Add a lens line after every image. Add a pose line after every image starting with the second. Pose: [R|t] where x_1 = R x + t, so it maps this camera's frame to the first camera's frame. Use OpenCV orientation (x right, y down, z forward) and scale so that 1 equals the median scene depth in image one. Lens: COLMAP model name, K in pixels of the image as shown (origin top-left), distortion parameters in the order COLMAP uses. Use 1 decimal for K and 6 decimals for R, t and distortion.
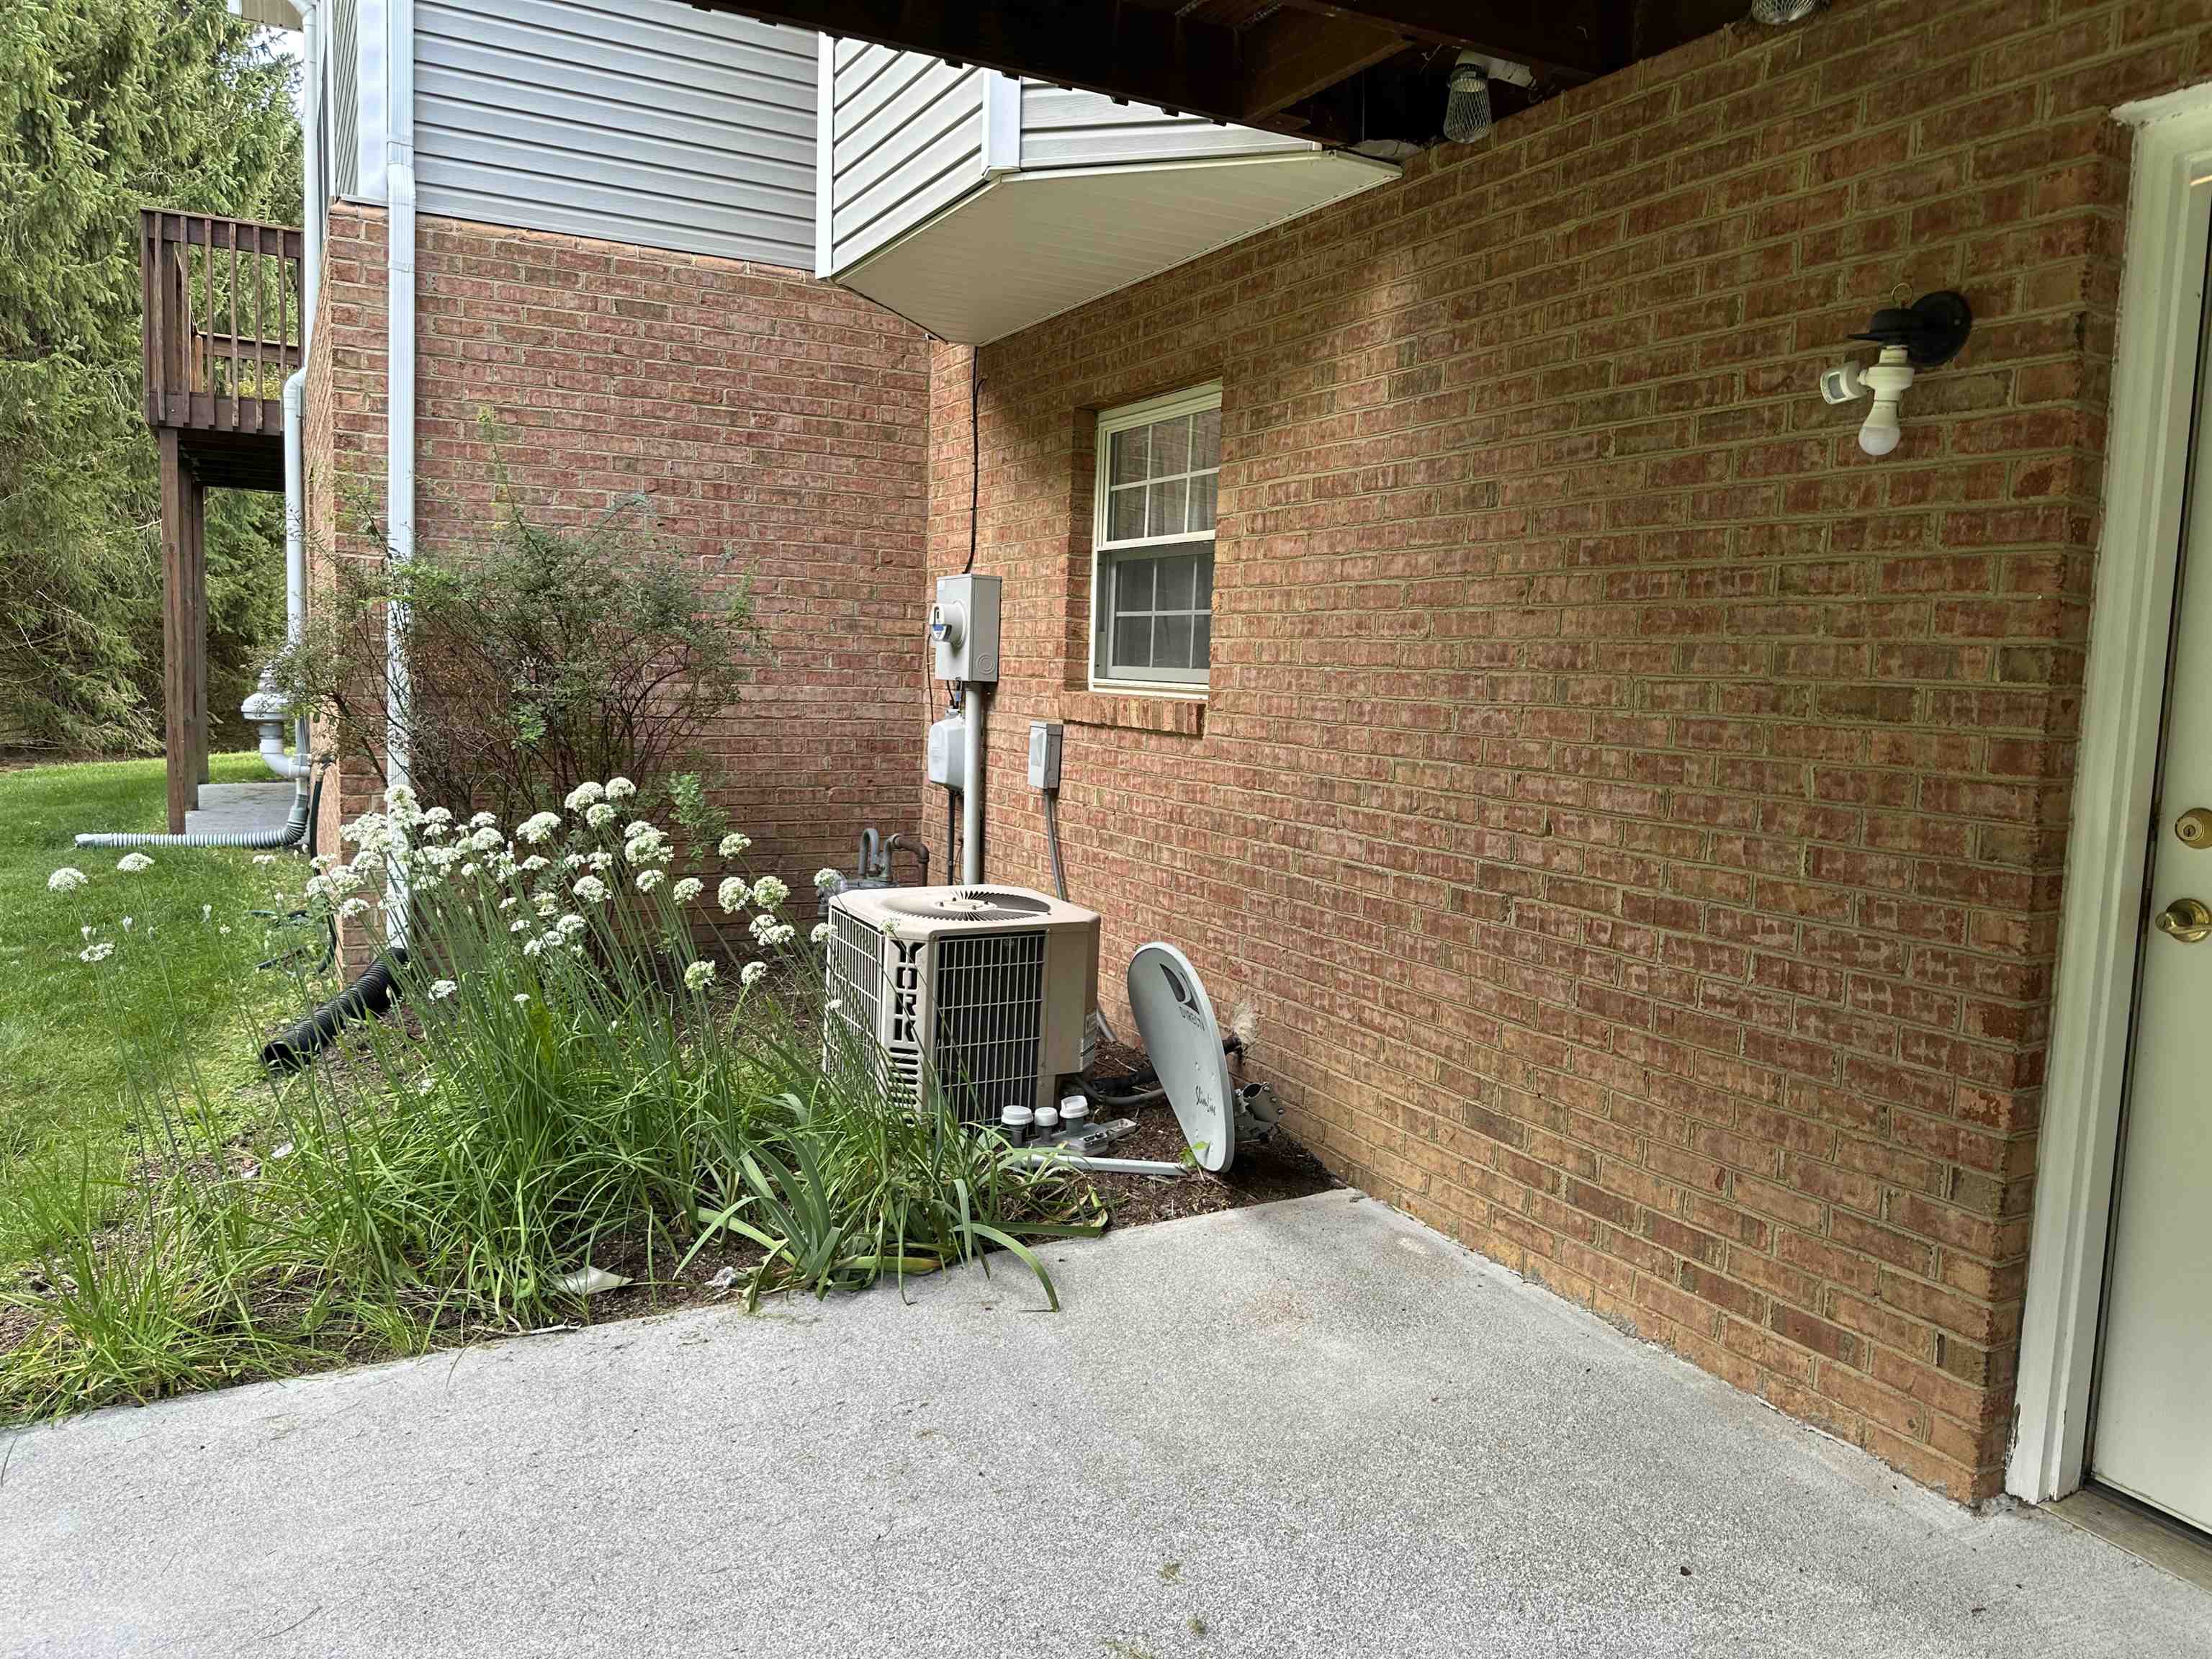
lens RADIAL K [[1597.9, 0, 1053.1], [0, 1597.9, 789.3], [0, 0, 1]] dist [0.166158, -0.253381]
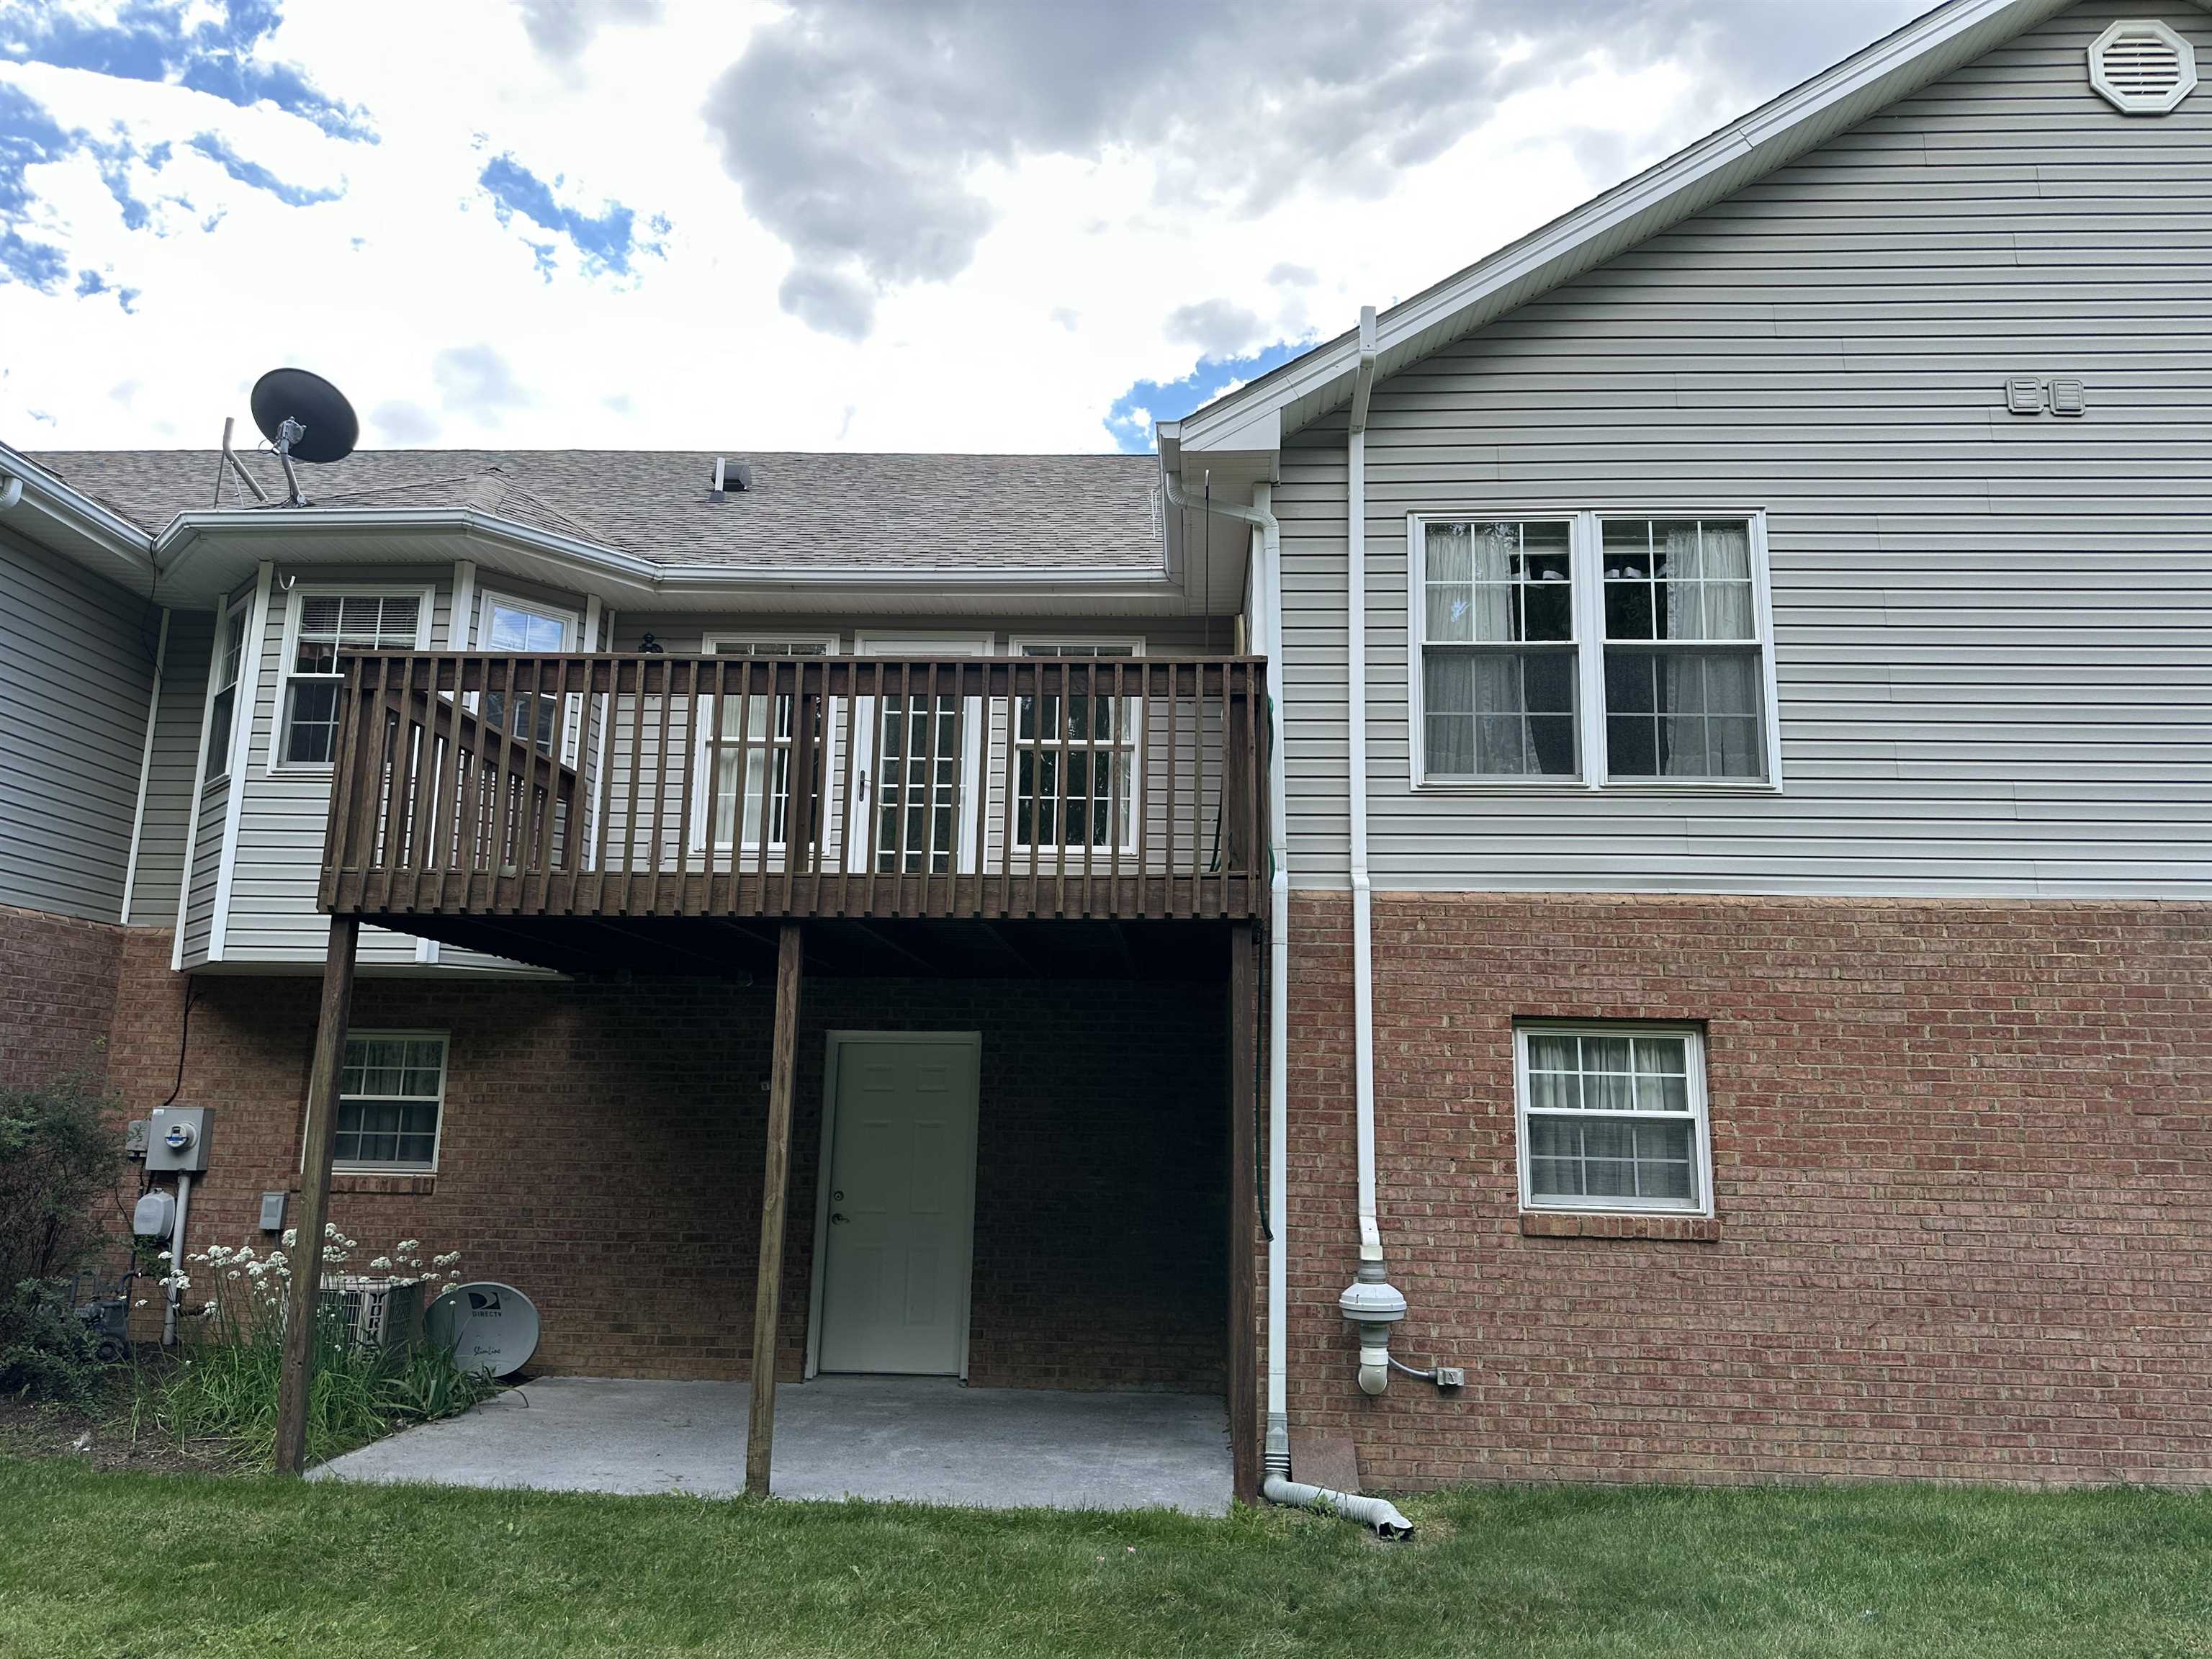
lens RADIAL K [[1554.3, 0, 1106.0], [0, 1554.3, 829.5], [0, 0, 1]] dist [-0.005614, -0.044590]
pose [[0.505145, 0.133237, 0.852688, -1.573919], [0.080243, 0.976480, -0.200118, -0.027245], [-0.859296, 0.169511, 0.482573, -1.060268]]
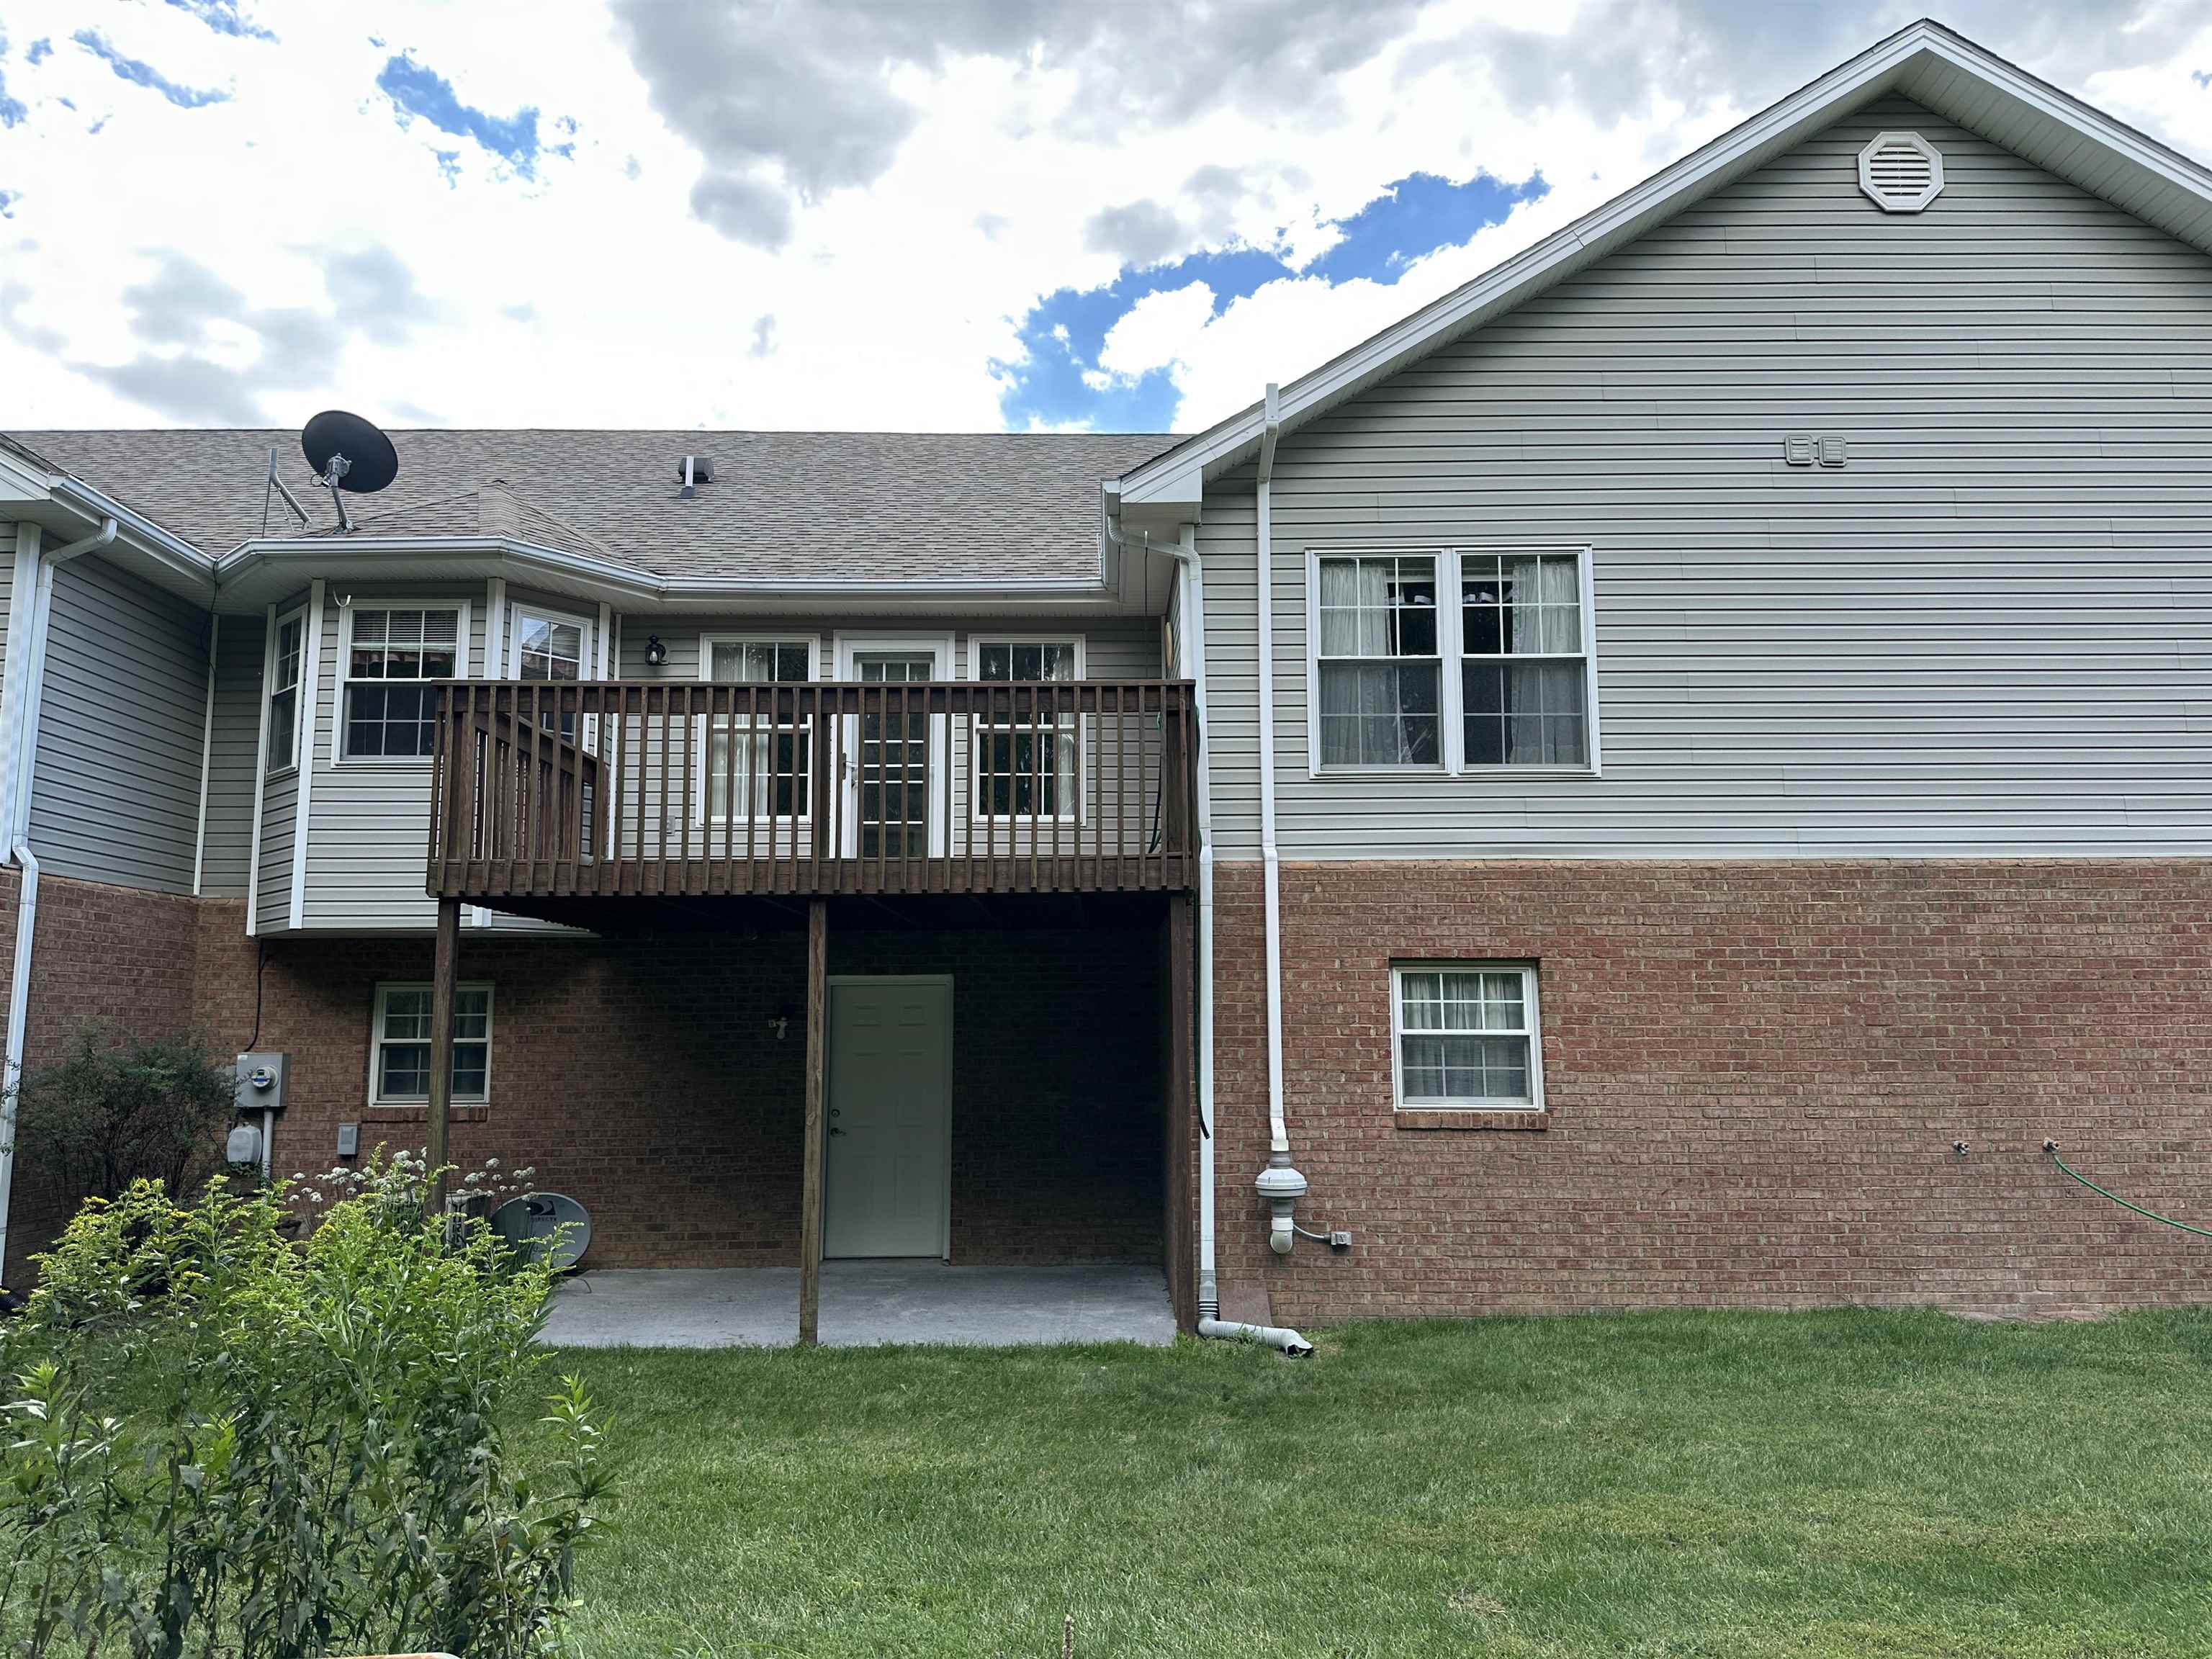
lens RADIAL K [[1552.7, 0, 1102.1], [0, 1552.7, 835.1], [0, 0, 1]] dist [0.003651, -0.095024]
pose [[0.454987, 0.074910, 0.887342, -2.038013], [0.104360, 0.985104, -0.136674, -0.051110], [-0.884362, 0.154788, 0.440391, -1.233600]]
